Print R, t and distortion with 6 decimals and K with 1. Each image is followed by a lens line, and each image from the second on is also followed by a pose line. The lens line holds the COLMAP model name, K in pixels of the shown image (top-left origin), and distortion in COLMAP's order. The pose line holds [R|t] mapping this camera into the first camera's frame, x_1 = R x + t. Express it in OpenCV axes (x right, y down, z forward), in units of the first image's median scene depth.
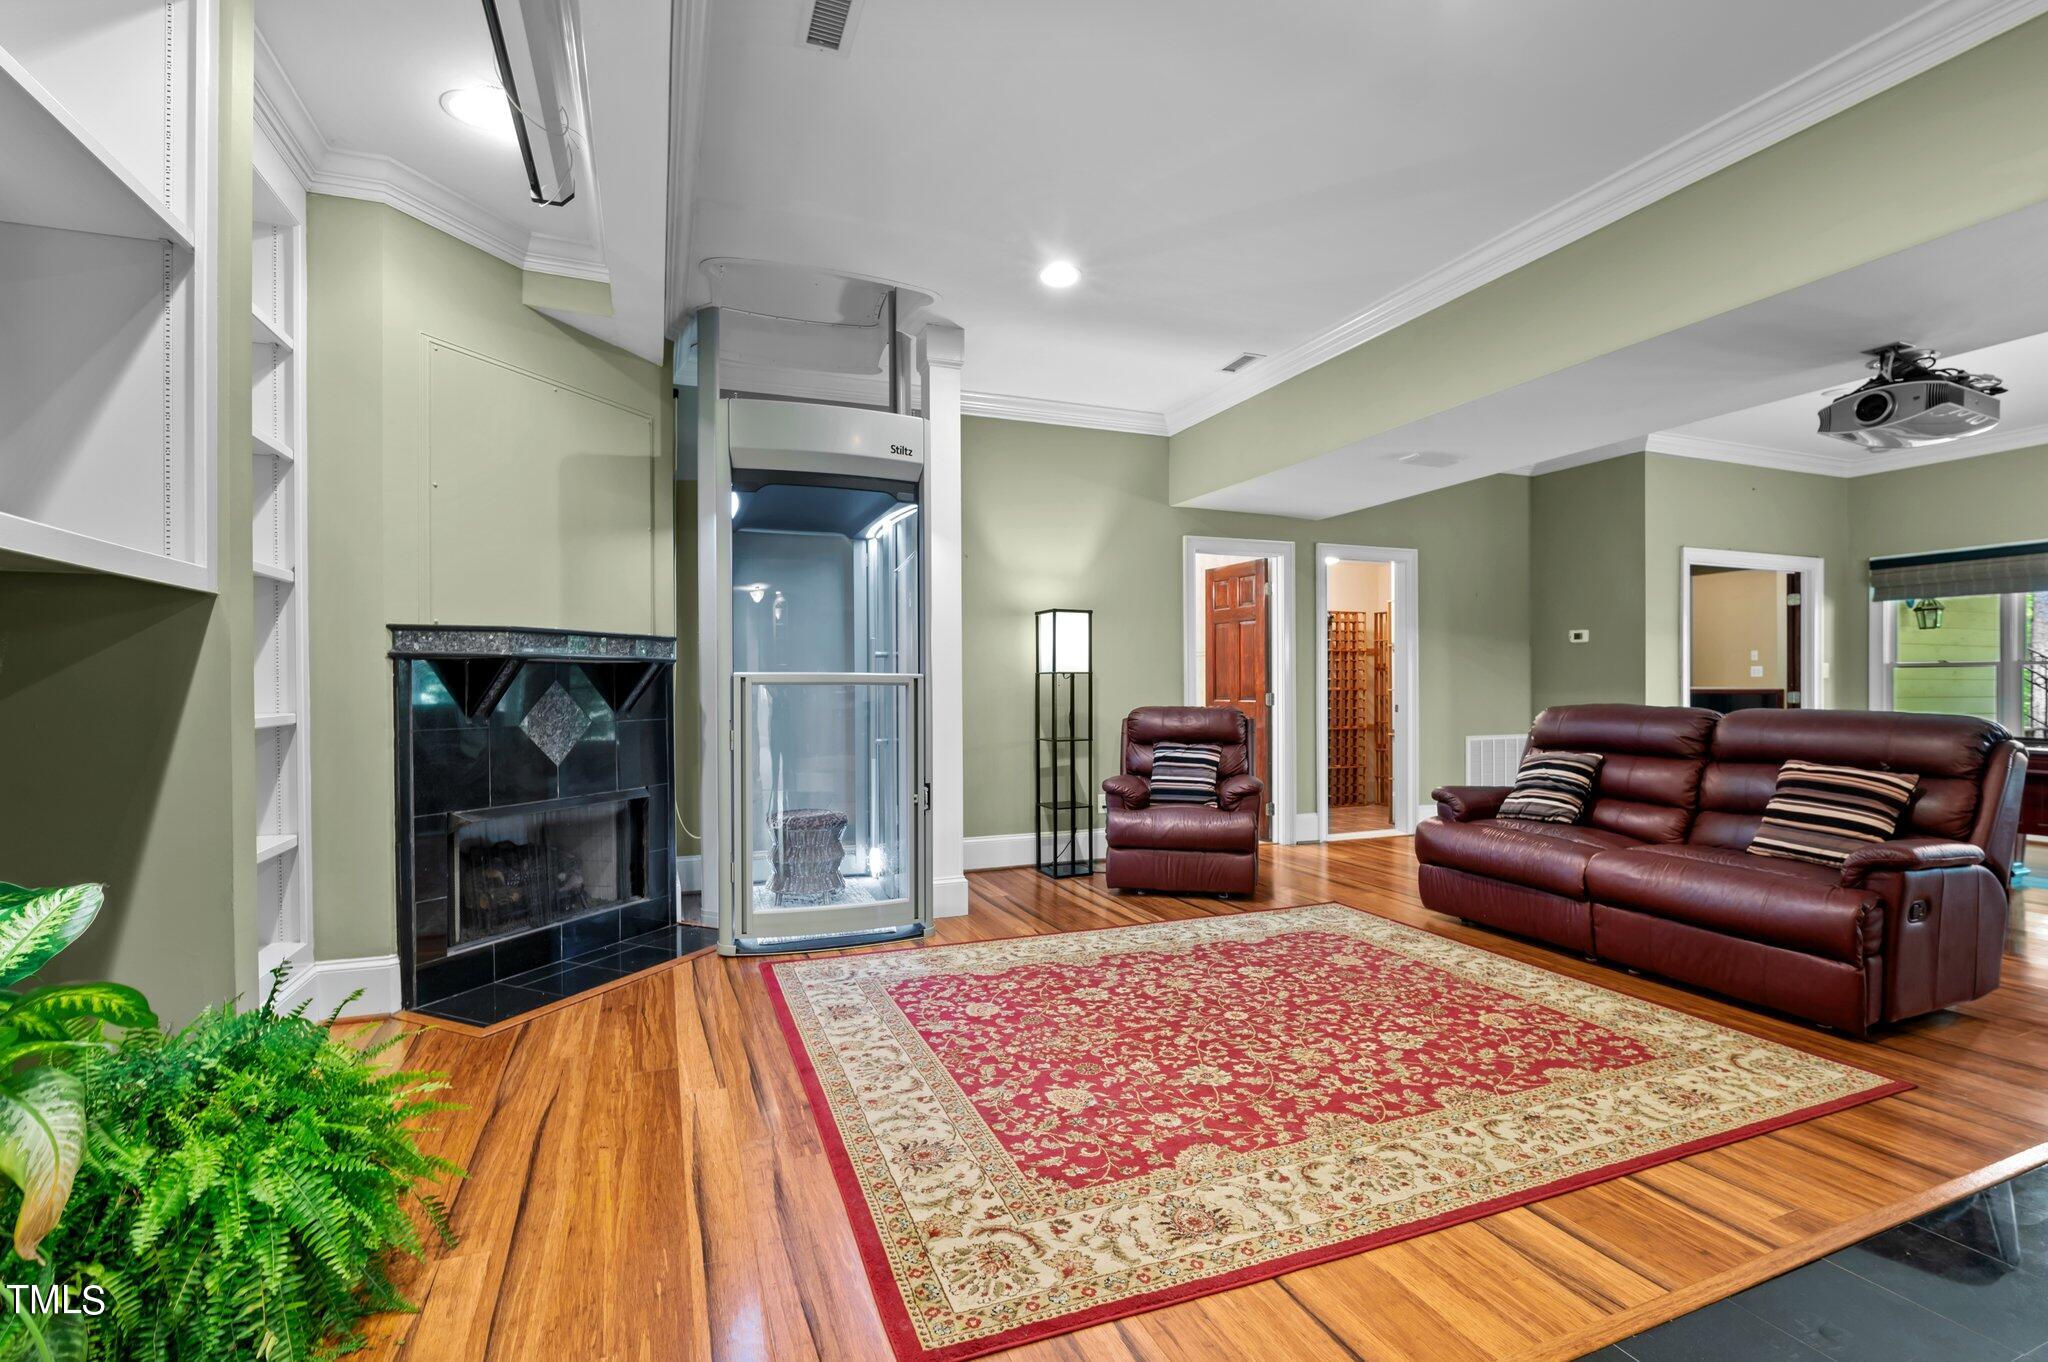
lens RADIAL K [[915.0, 0, 1014.3], [0, 915.0, 684.5], [0, 0, 1]] dist [0.000139, -0.001227]
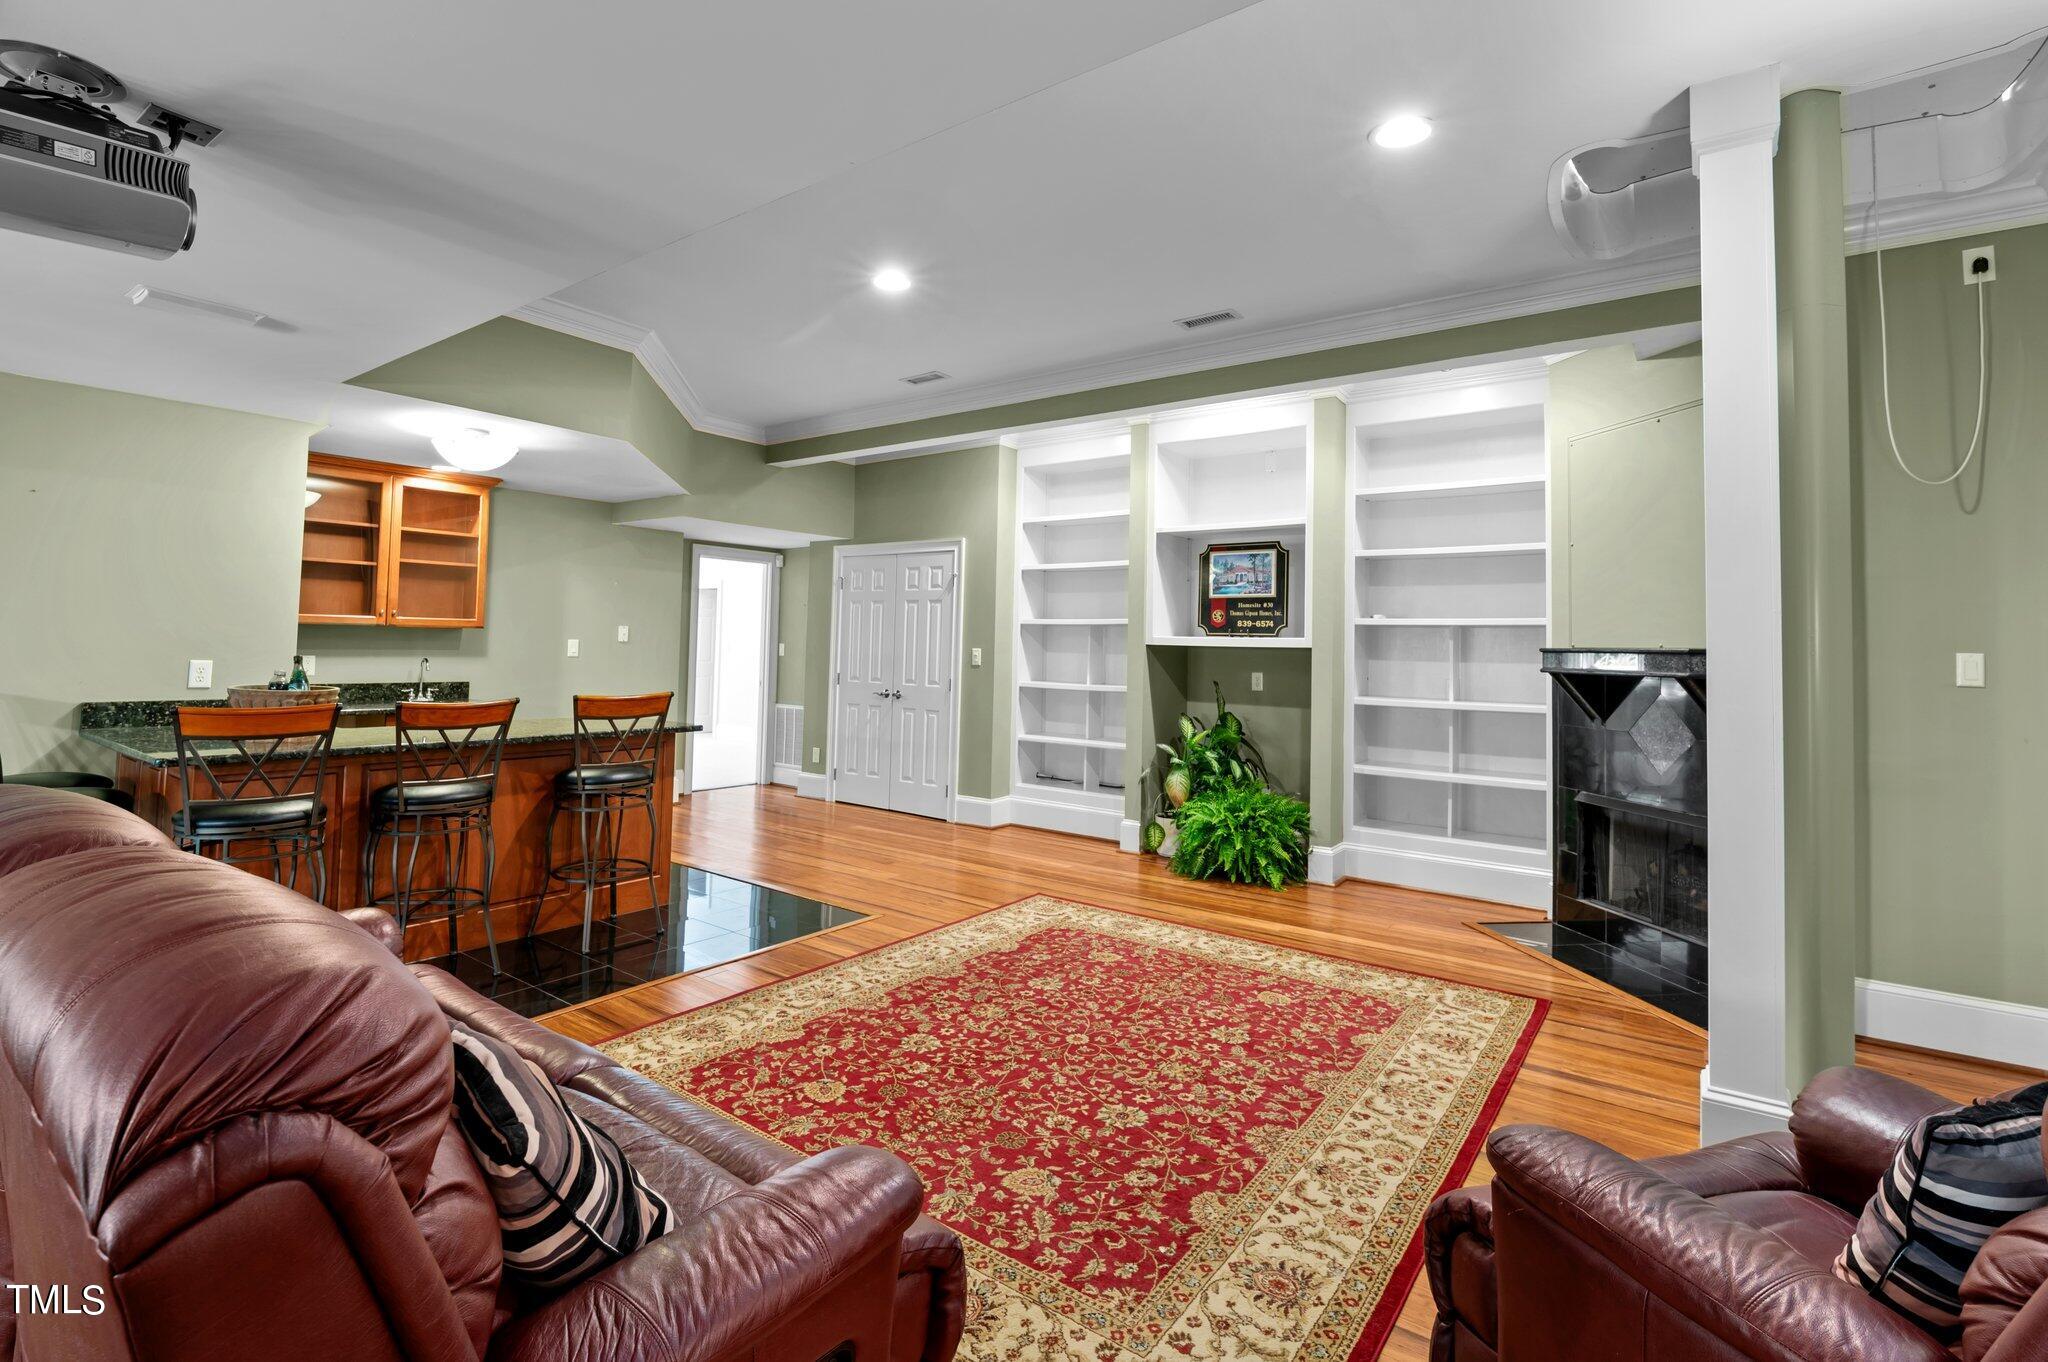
lens RADIAL K [[915.0, 0, 1018.3], [0, 915.0, 670.3], [0, 0, 1]] dist [0.000139, -0.001227]
pose [[-0.839519, -0.001990, -0.543326, 0.844905], [-0.017961, 0.999548, 0.024091, -0.056571], [0.543033, 0.029983, -0.839176, 1.810301]]
